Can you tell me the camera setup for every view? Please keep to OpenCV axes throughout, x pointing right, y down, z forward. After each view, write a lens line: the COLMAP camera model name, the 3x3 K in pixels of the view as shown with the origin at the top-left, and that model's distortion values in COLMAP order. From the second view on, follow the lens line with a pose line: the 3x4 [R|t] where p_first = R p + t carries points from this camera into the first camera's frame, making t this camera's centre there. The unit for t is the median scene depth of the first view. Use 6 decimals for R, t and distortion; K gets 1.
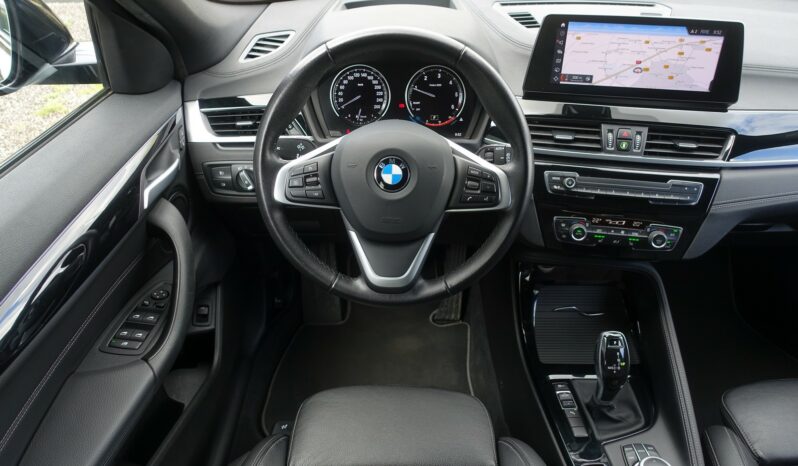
lens RADIAL K [[548.1, 0, 400.3], [0, 548.1, 230.3], [0, 0, 1]] dist [-0.000911, -0.002364]
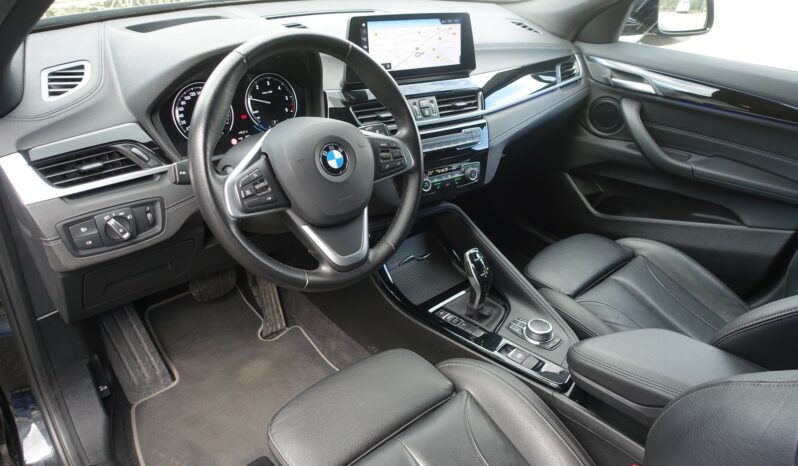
lens RADIAL K [[548.1, 0, 400.3], [0, 548.1, 230.3], [0, 0, 1]] dist [-0.000911, -0.002364]
pose [[0.735803, -0.300201, 0.607020, -0.505314], [0.334711, 0.940448, 0.059375, 0.008273], [-0.588696, 0.159488, 0.792465, 0.061729]]
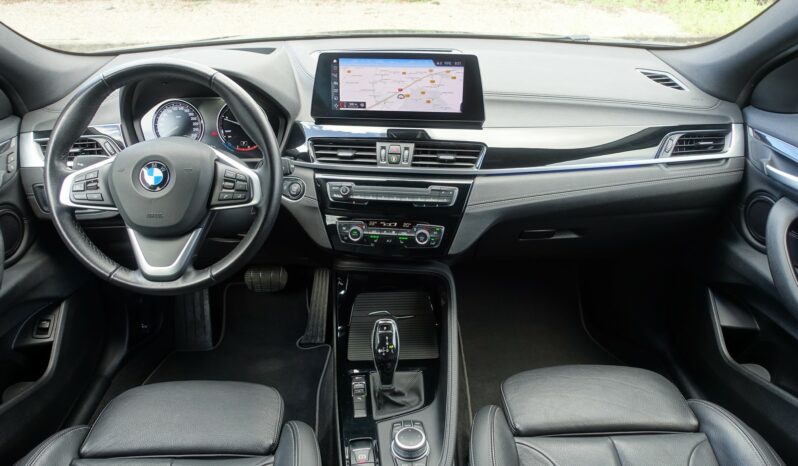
lens RADIAL K [[548.1, 0, 400.3], [0, 548.1, 230.3], [0, 0, 1]] dist [-0.000911, -0.002364]
pose [[0.999305, -0.027001, 0.025690, 0.390528], [0.030095, 0.991209, -0.128837, 0.147793], [-0.021985, 0.129521, 0.991333, -0.140860]]
